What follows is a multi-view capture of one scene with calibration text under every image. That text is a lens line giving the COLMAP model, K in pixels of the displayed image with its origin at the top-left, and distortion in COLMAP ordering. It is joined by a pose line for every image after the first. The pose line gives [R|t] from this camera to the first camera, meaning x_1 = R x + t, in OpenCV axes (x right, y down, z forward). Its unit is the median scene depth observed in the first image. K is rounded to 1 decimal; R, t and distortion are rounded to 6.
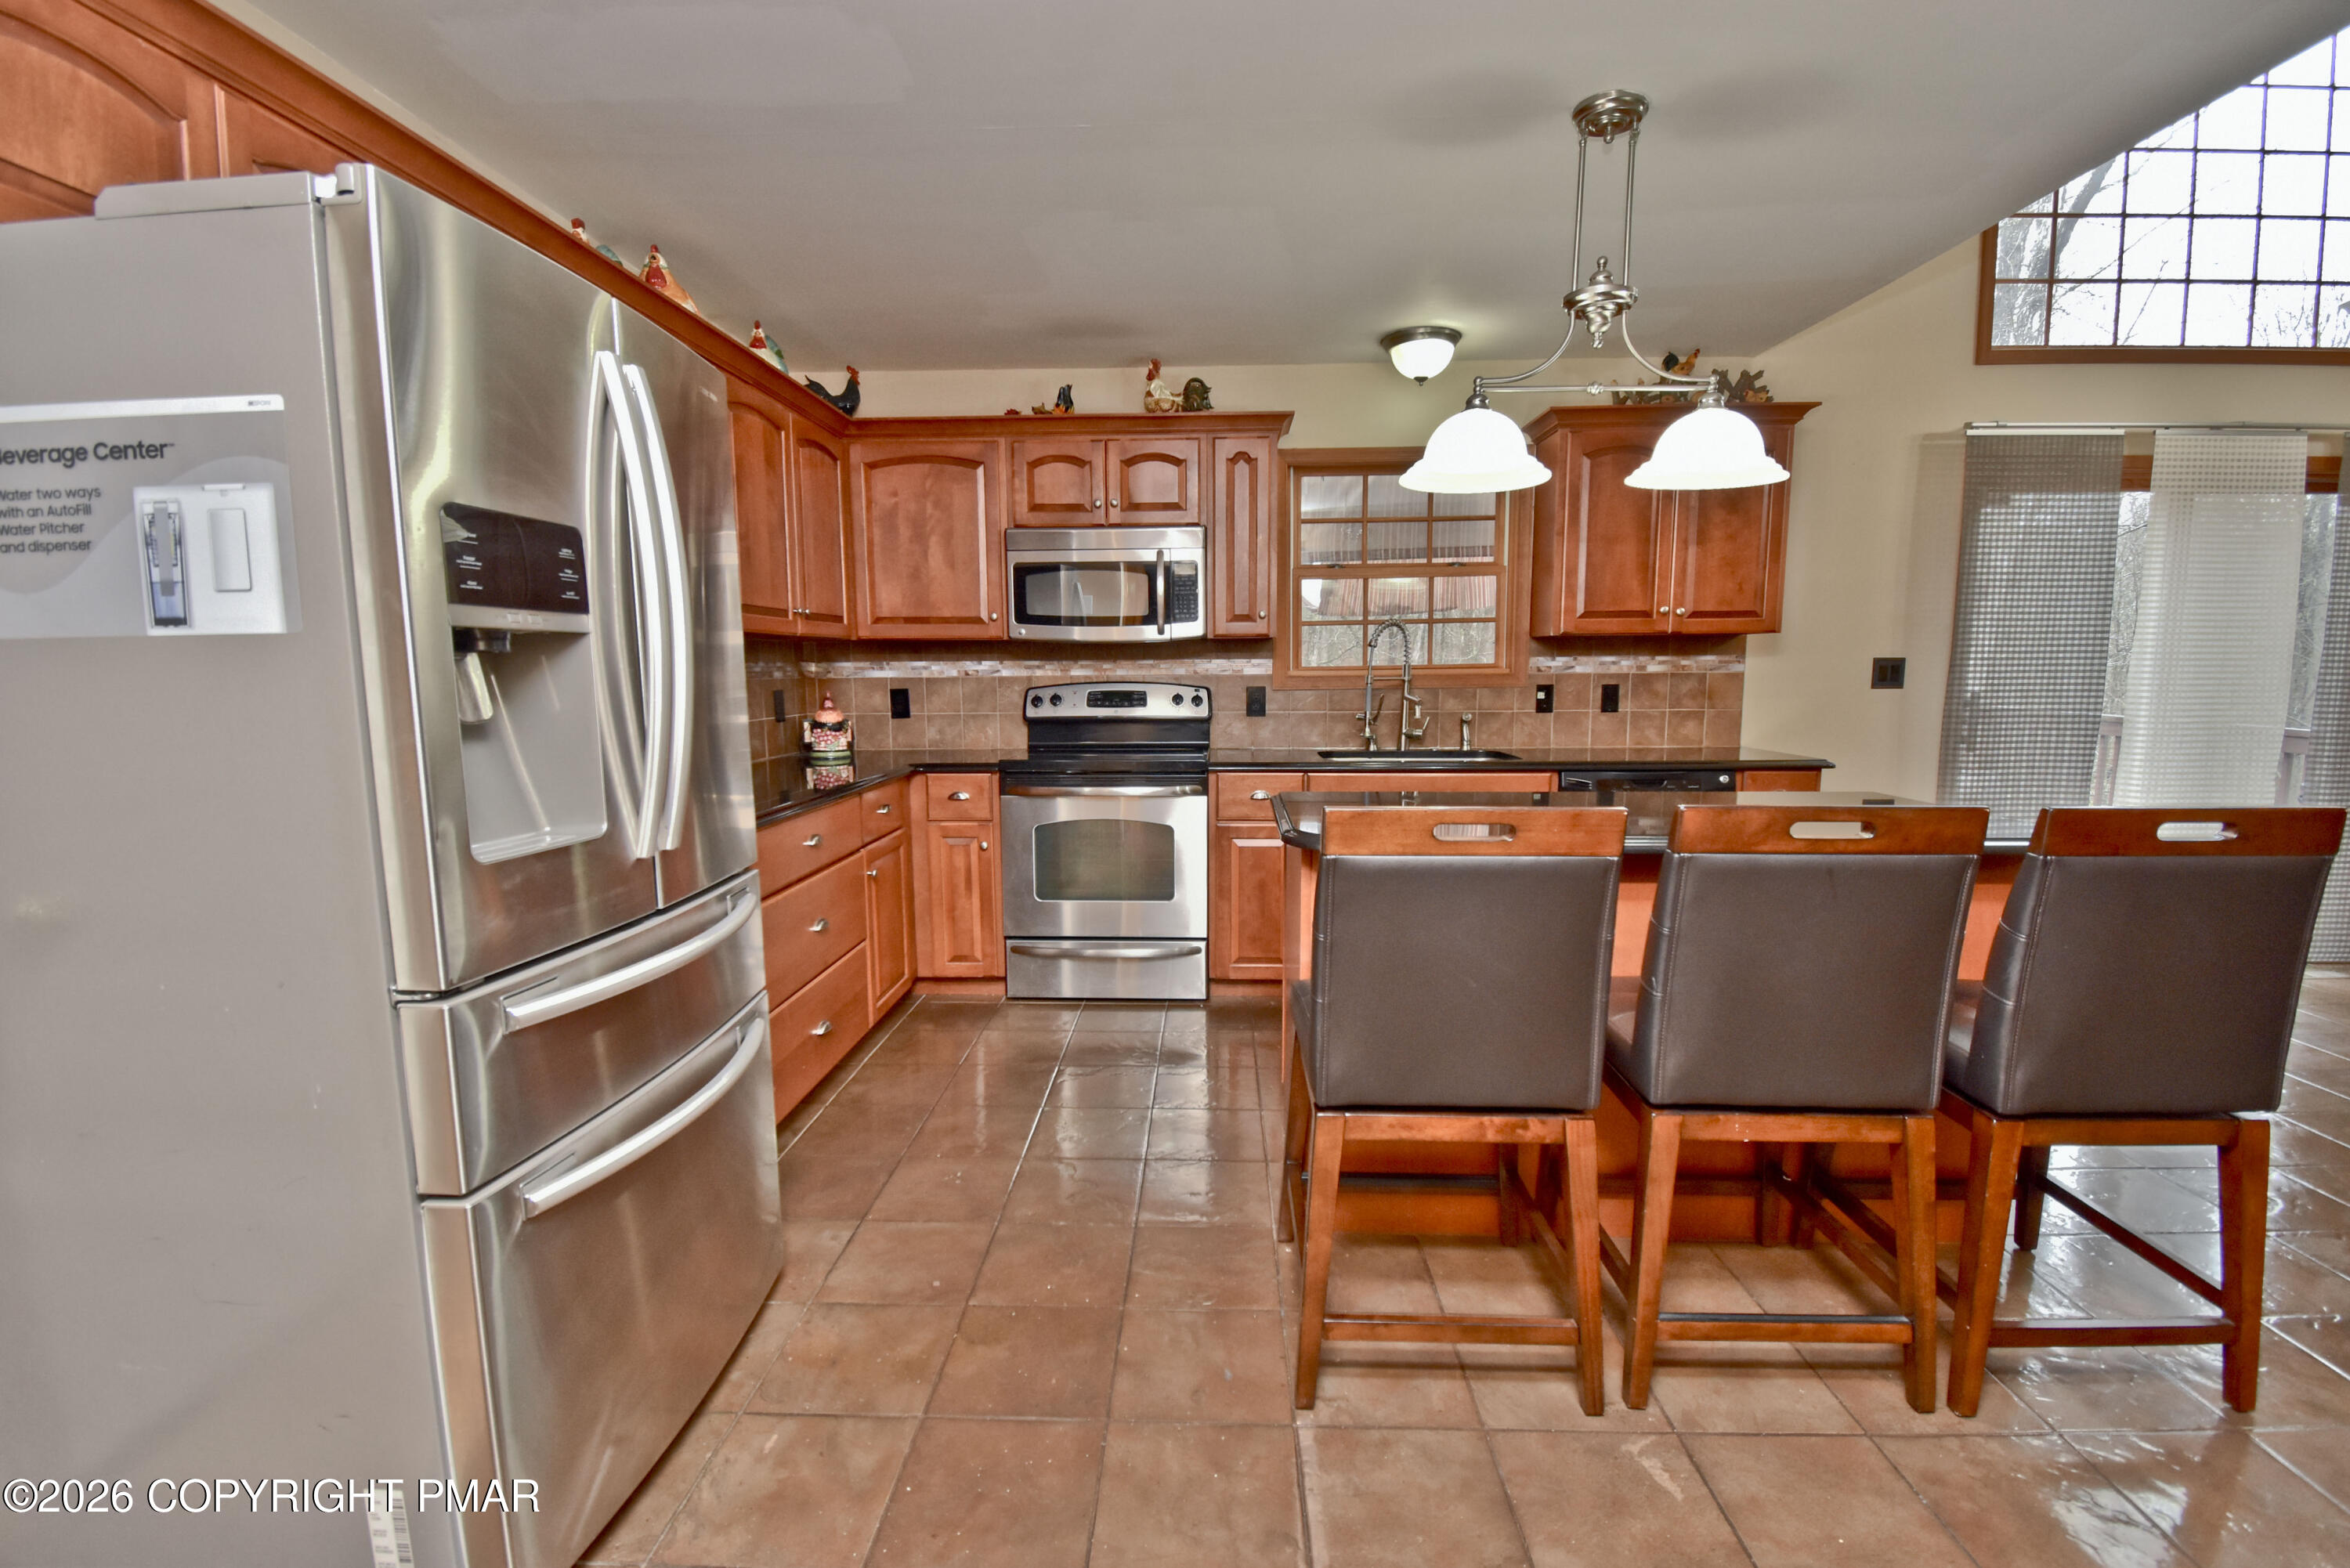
lens RADIAL K [[1068.6, 0, 1166.1], [0, 1068.6, 800.0], [0, 0, 1]] dist [0.014249, -0.020946]
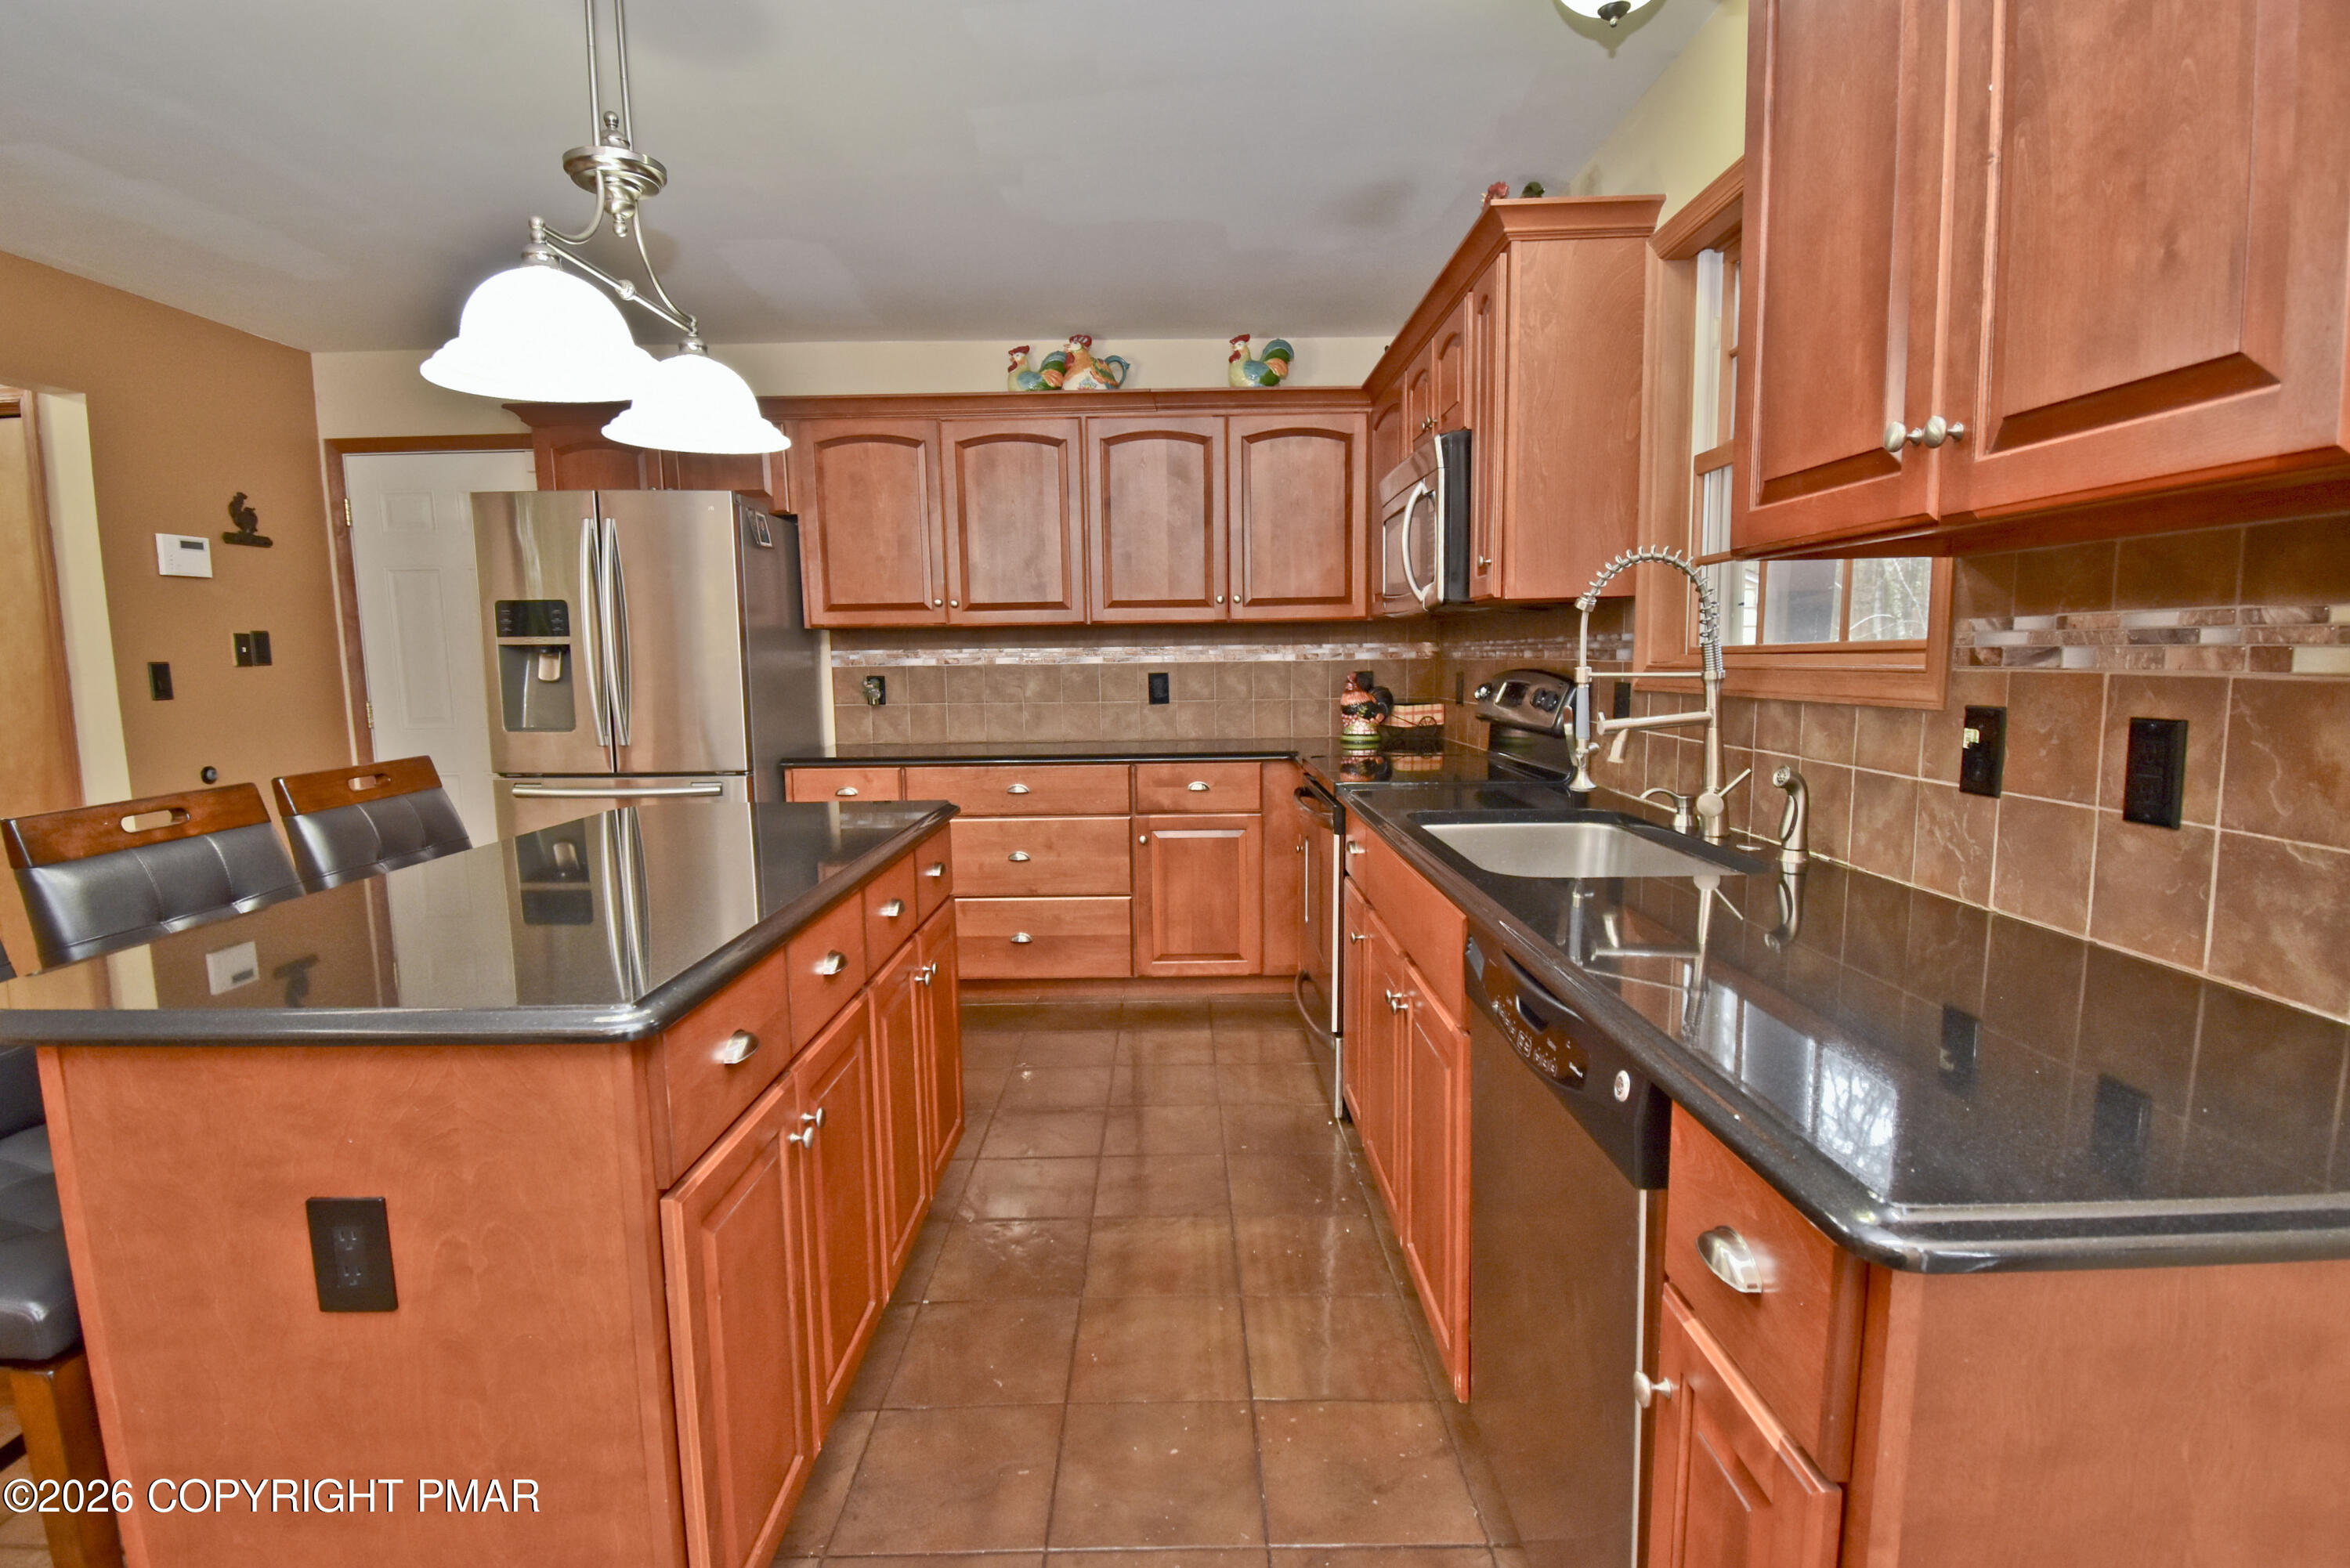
lens RADIAL K [[1132.9, 0, 1181.8], [0, 1132.9, 786.1], [0, 0, 1]] dist [0.002158, -0.009434]
pose [[0.050120, 0.121634, -0.991309, 0.714460], [-0.111096, 0.987075, 0.115498, -0.103042], [0.992545, 0.104342, 0.062985, 0.795446]]
